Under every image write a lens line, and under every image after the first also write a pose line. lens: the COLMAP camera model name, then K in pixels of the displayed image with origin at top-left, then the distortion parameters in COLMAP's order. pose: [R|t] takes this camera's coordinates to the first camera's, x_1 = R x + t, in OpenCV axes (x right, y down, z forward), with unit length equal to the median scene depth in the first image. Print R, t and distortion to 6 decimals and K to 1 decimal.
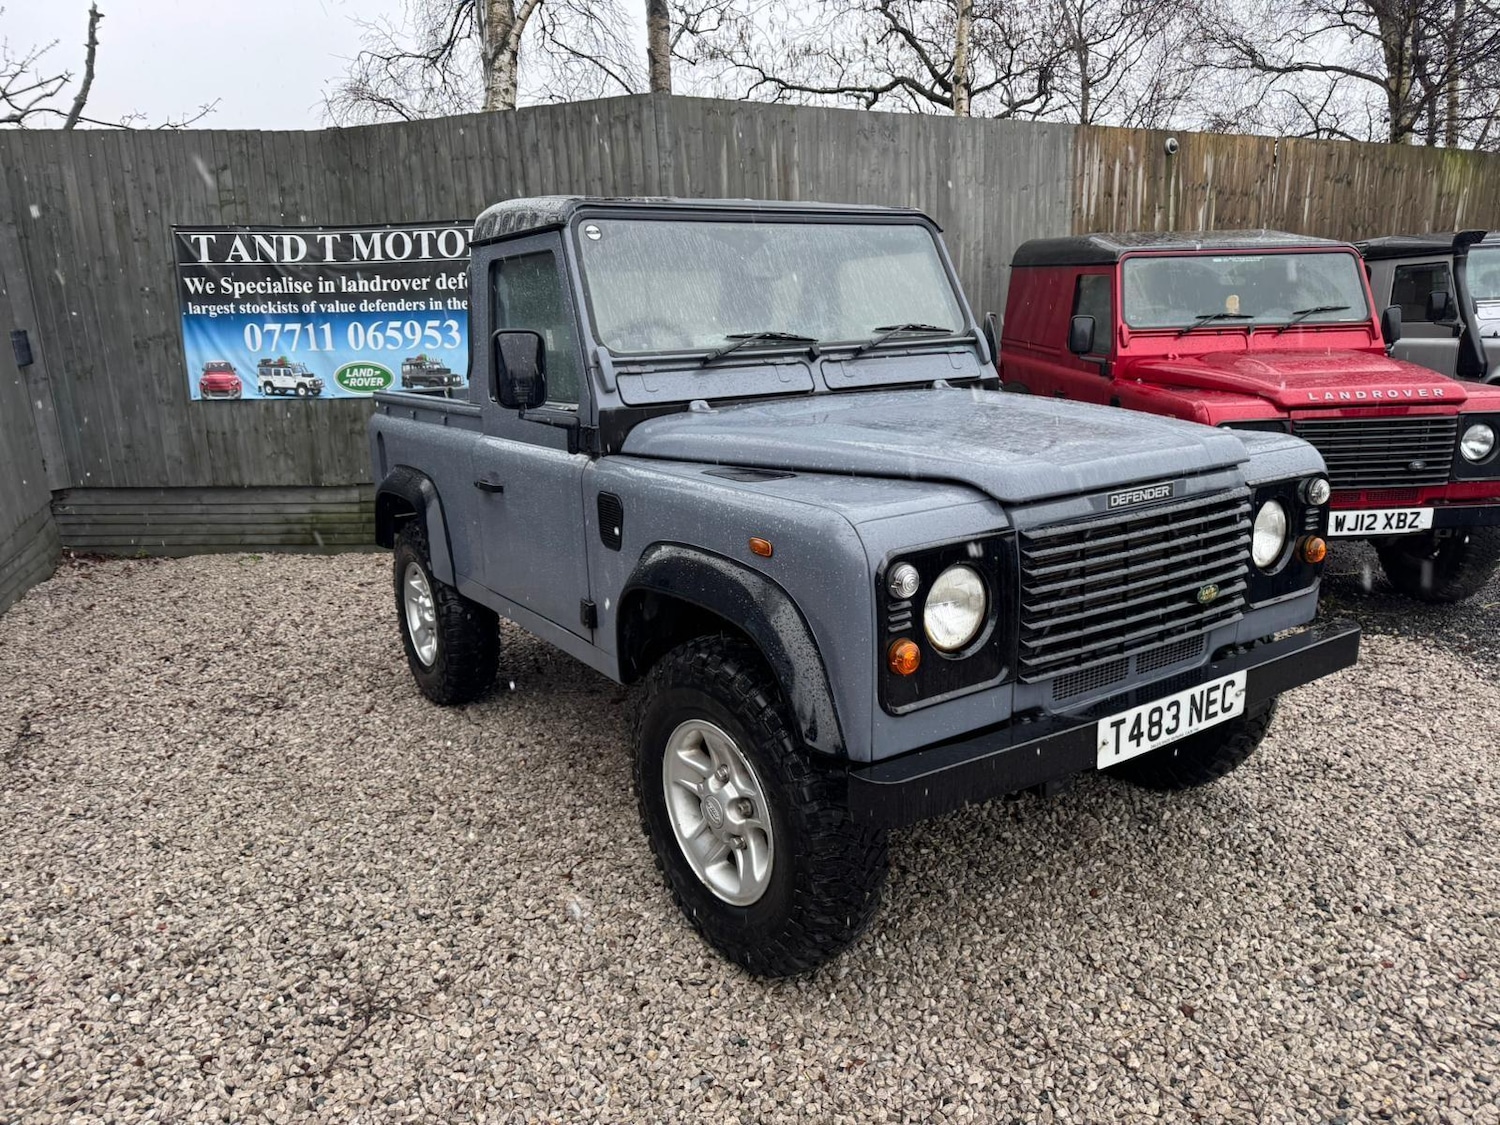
lens RADIAL K [[1063.6, 0, 749.8], [0, 1063.6, 556.1], [0, 0, 1]] dist [0.028861, -0.032792]
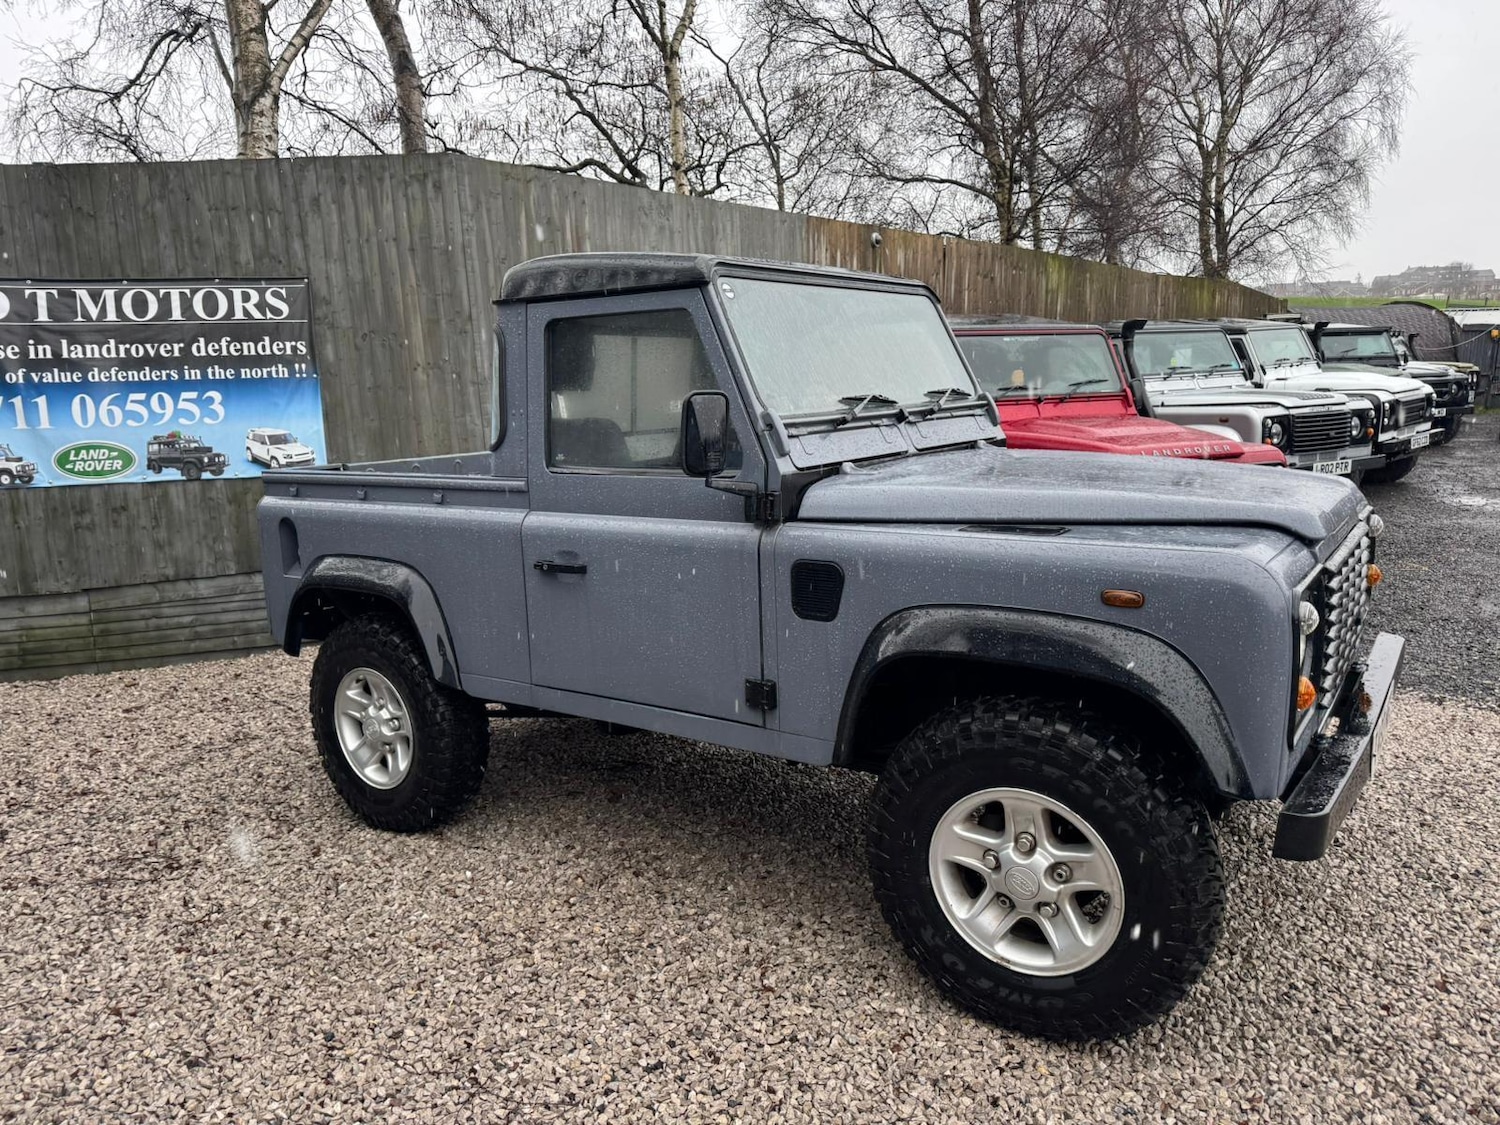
lens RADIAL K [[1067.0, 0, 735.7], [0, 1067.0, 562.6], [0, 0, 1]] dist [0.016374, -0.014624]
pose [[0.930613, -0.057714, 0.361427, -0.472417], [0.081163, 0.995445, -0.050026, -0.015348], [-0.356893, 0.075889, 0.931058, 0.130992]]
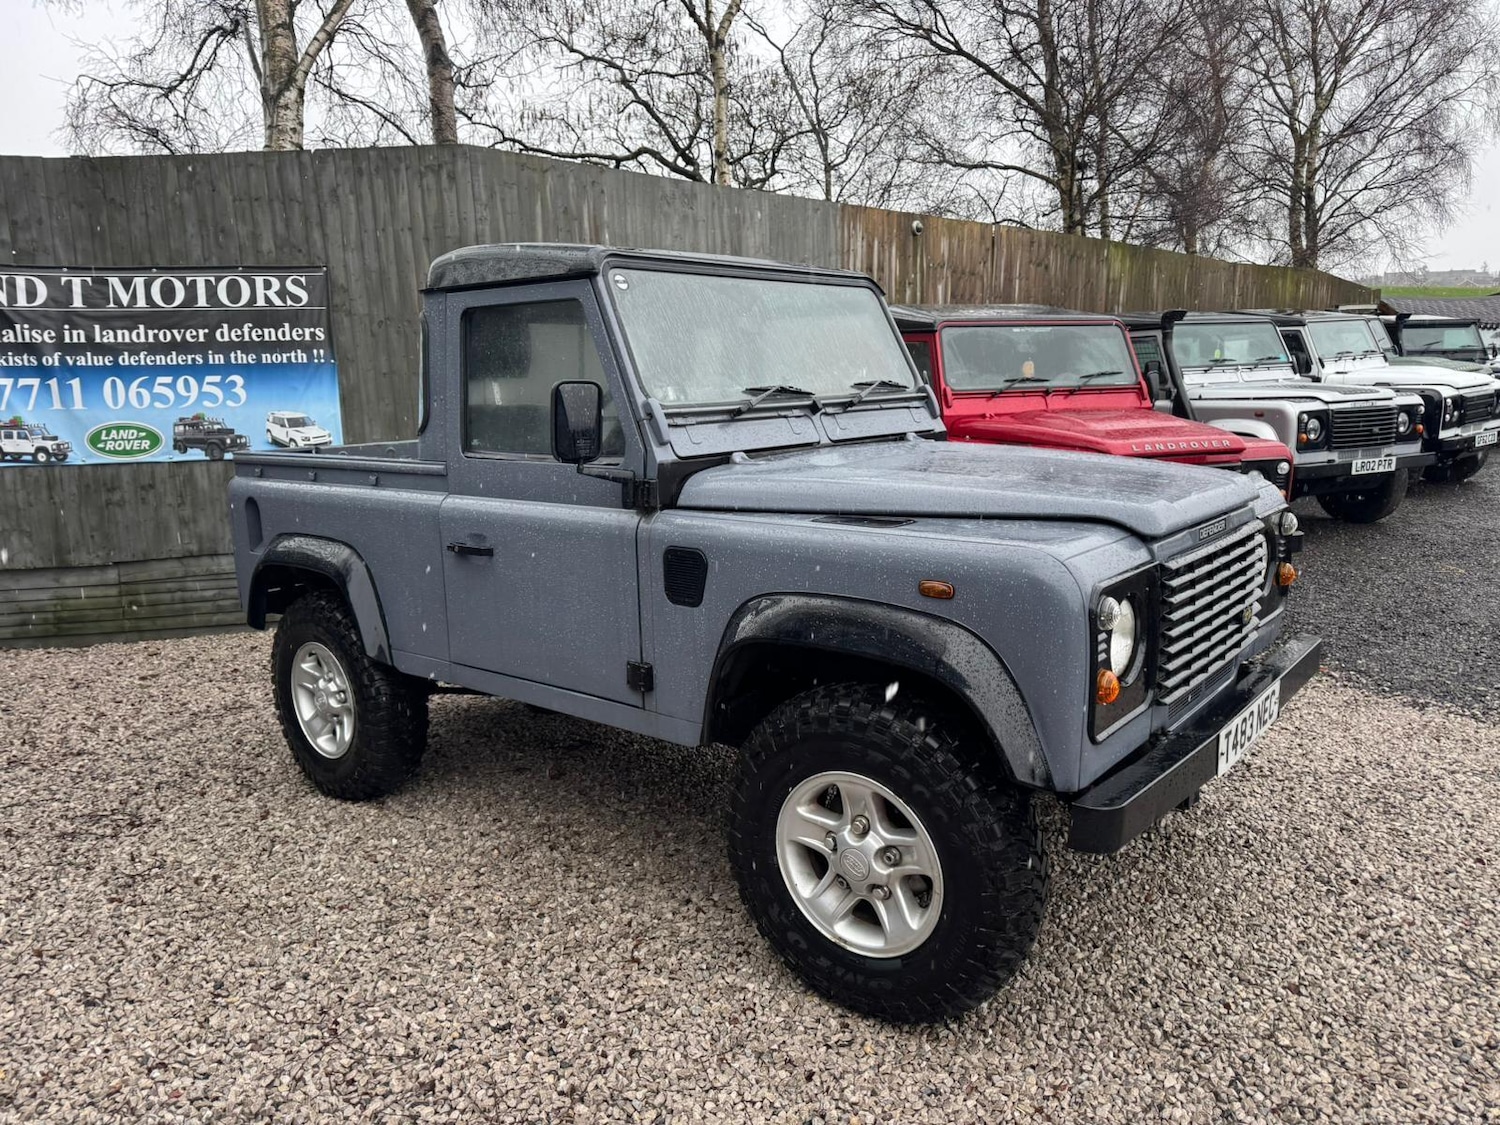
lens RADIAL K [[1068.5, 0, 752.5], [0, 1068.5, 565.6], [0, 0, 1]] dist [0.016272, -0.016369]
pose [[0.954449, -0.042204, 0.295374, -0.314315], [0.057011, 0.997503, -0.041693, 0.000372], [-0.292877, 0.056633, 0.954471, 0.053103]]
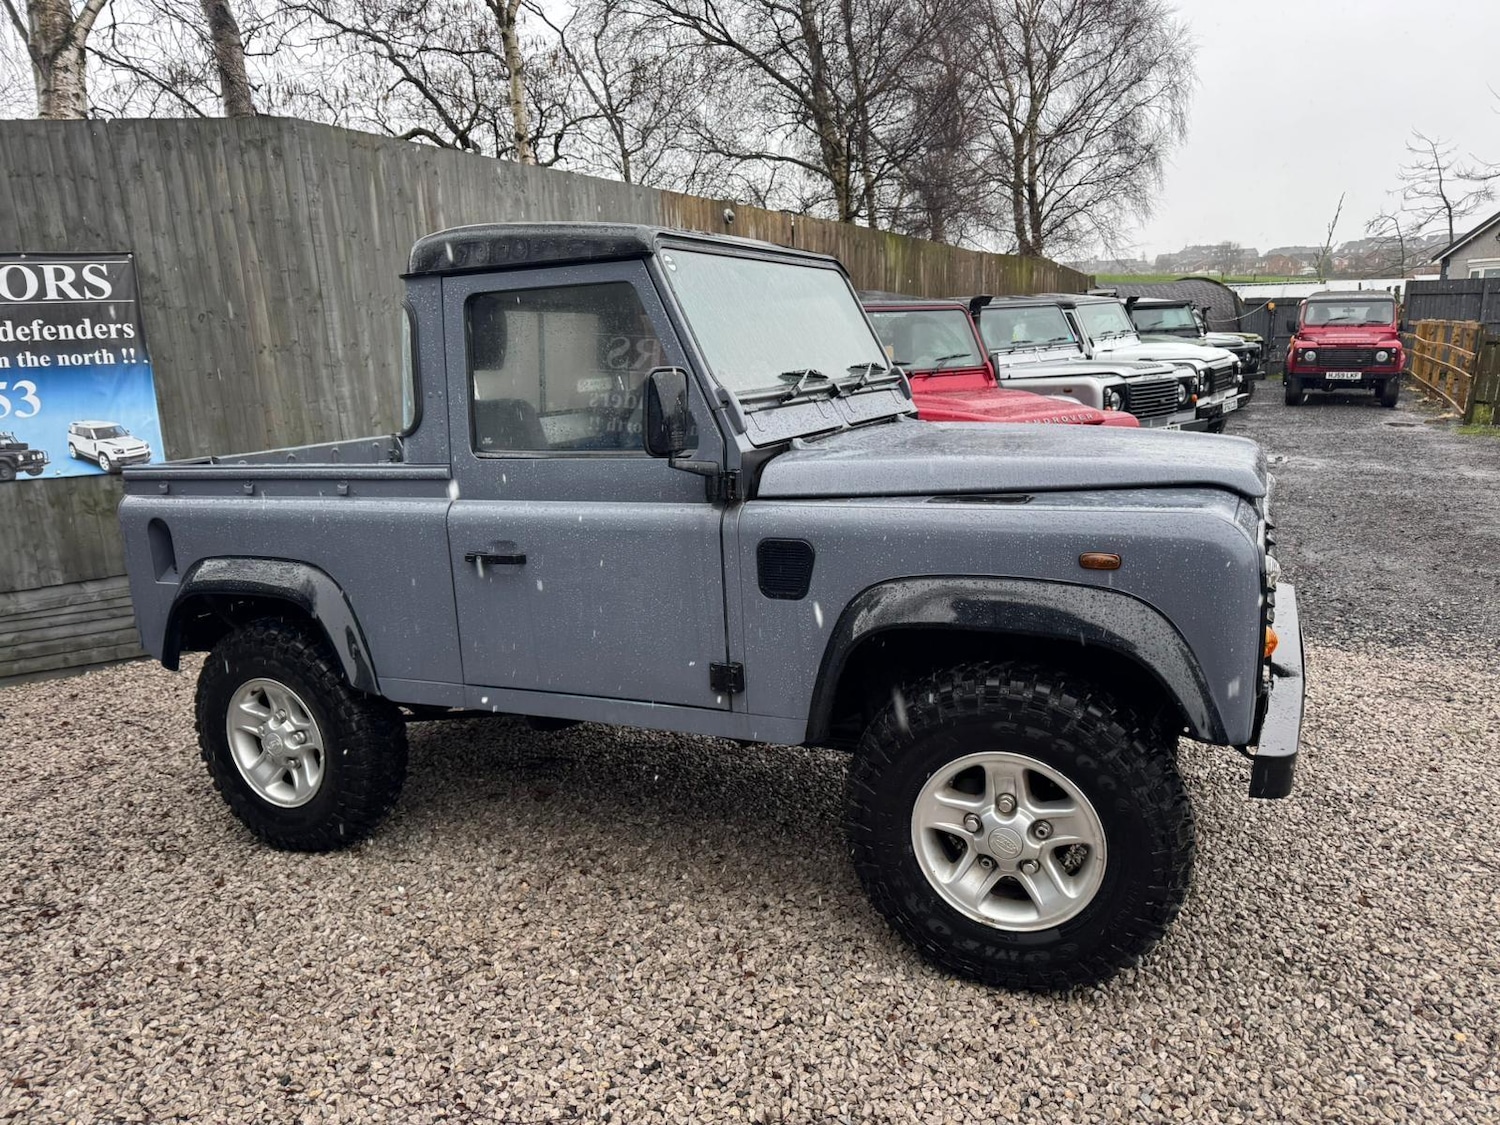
lens RADIAL K [[1071.2, 0, 753.2], [0, 1071.2, 561.0], [0, 0, 1]] dist [0.013903, -0.013671]
pose [[0.852059, -0.107239, 0.512343, -0.554701], [0.133787, 0.990895, -0.015091, -0.026341], [-0.506060, 0.081403, 0.858648, 0.189131]]
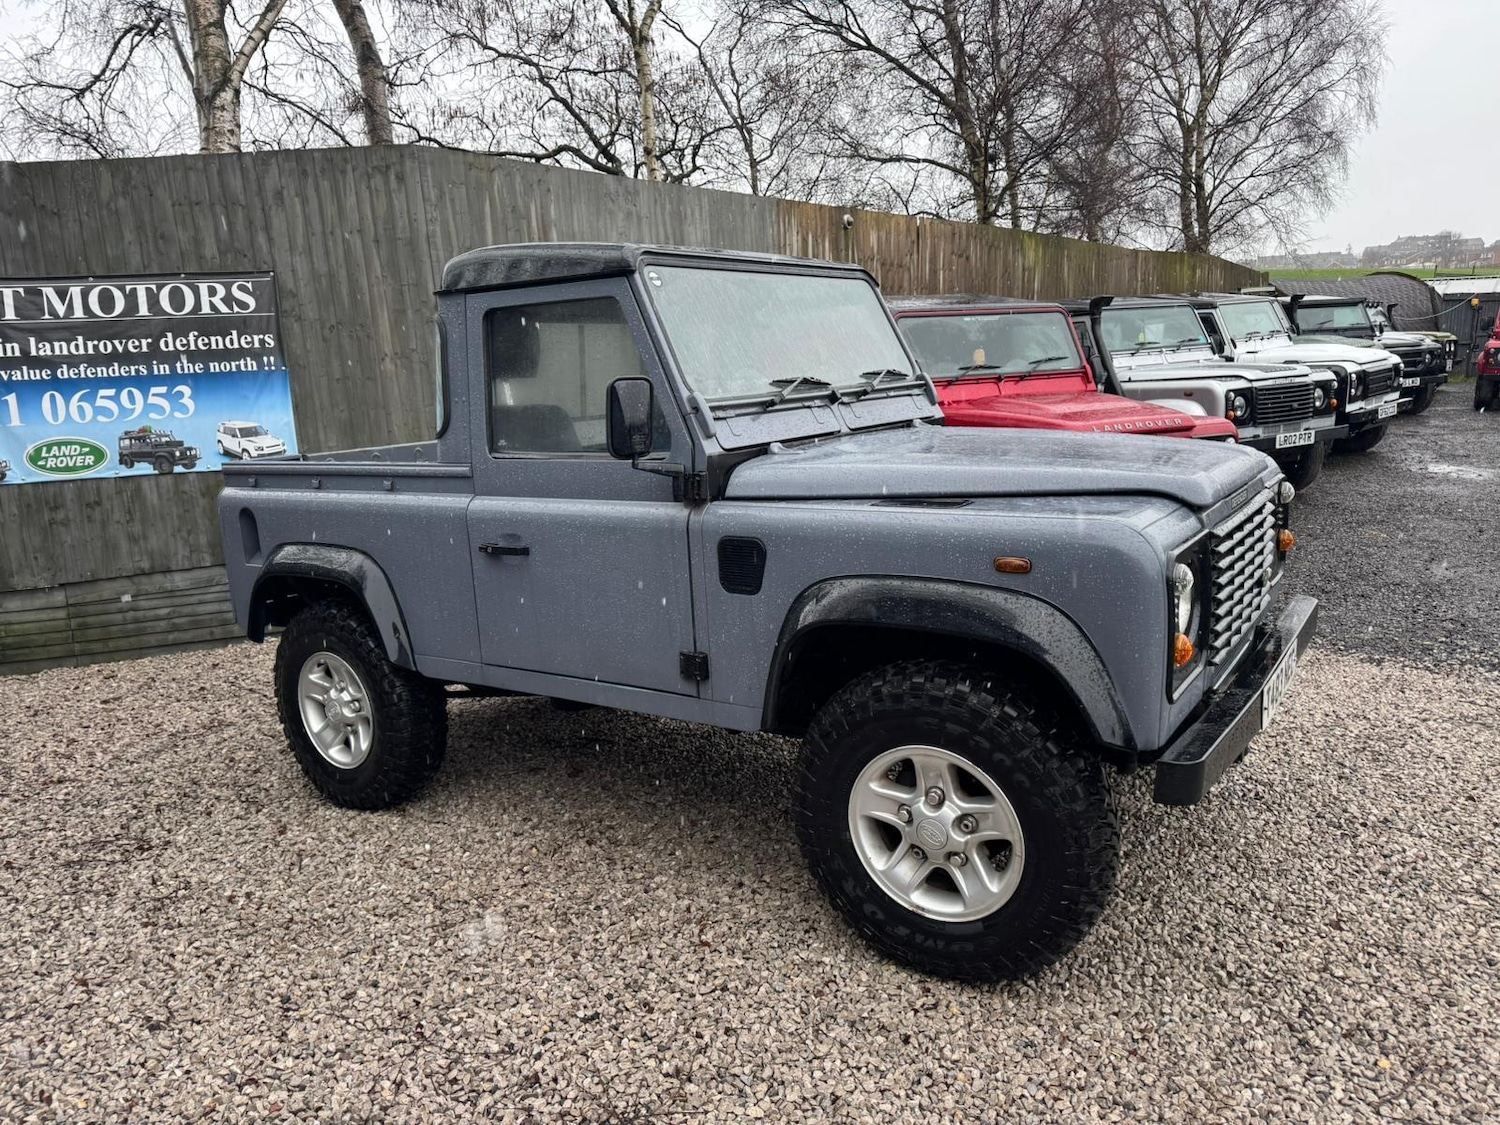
lens RADIAL K [[1066.0, 0, 745.0], [0, 1066.0, 566.2], [0, 0, 1]] dist [0.024051, -0.025322]
pose [[0.925511, -0.084572, 0.369158, -0.432974], [0.103258, 0.994168, -0.031116, -0.001675], [-0.364374, 0.066917, 0.928845, 0.074314]]
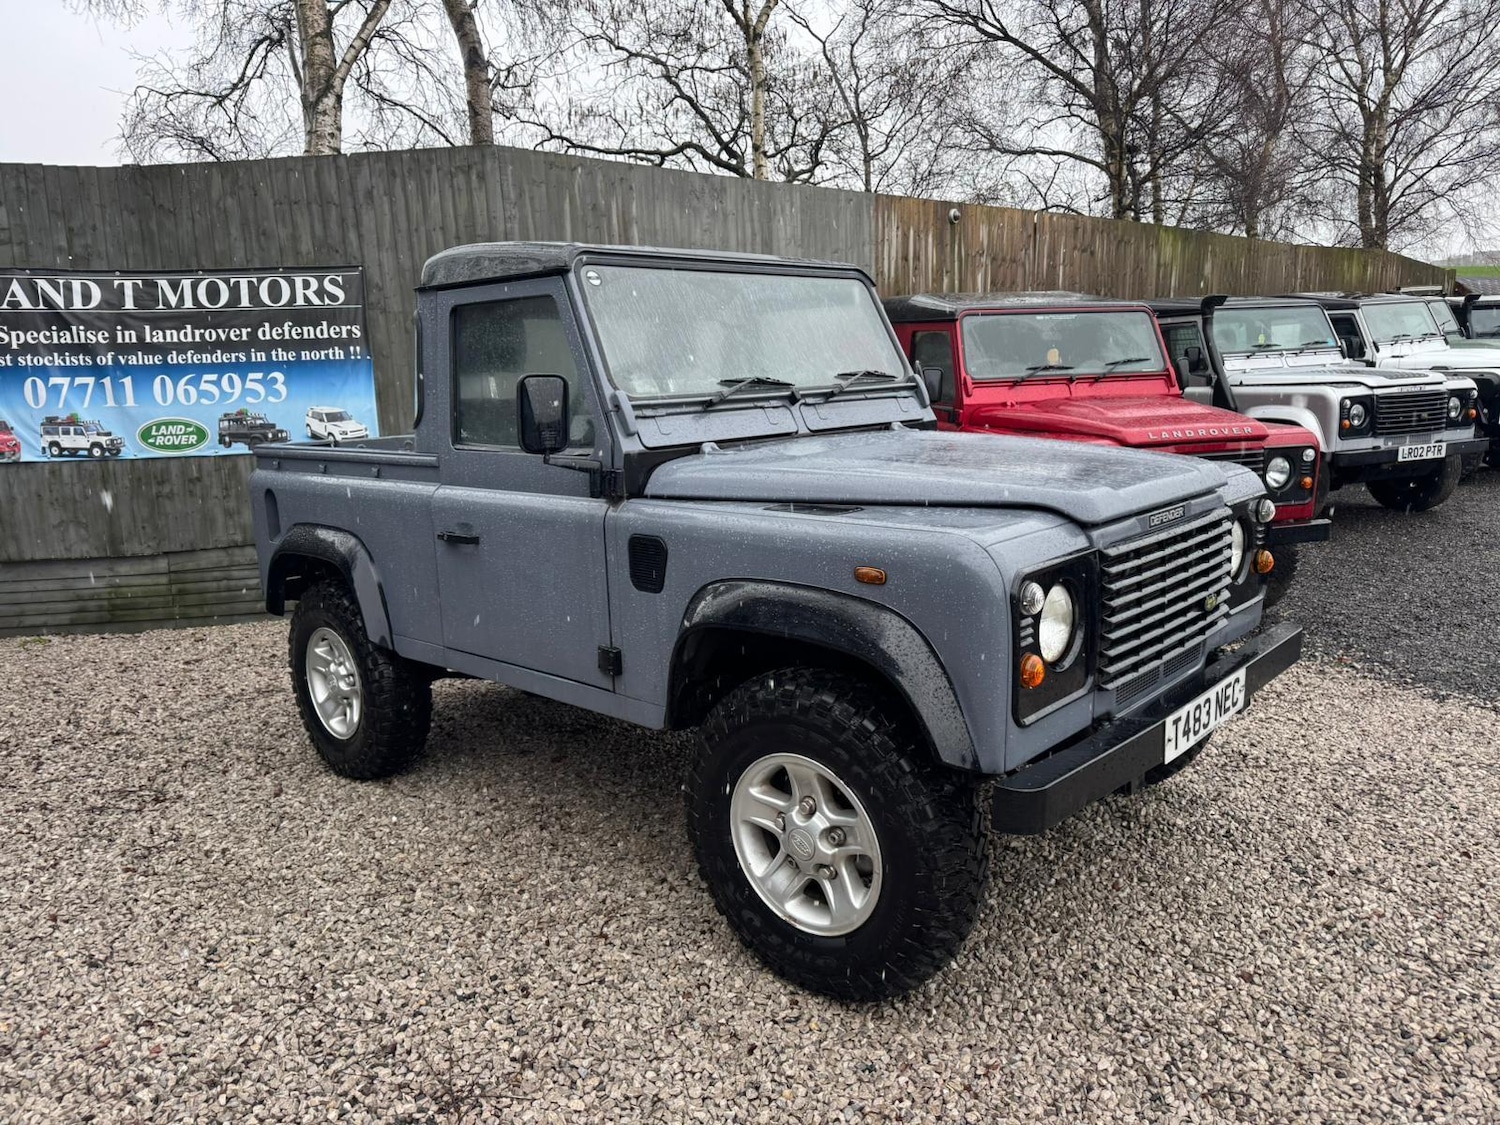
lens RADIAL K [[1067.5, 0, 750.9], [0, 1067.5, 555.4], [0, 0, 1]] dist [0.018307, -0.018645]
pose [[0.970945, -0.042345, 0.235525, -0.238263], [0.054663, 0.997444, -0.046018, 0.008774], [-0.232974, 0.057556, 0.970778, 0.011268]]
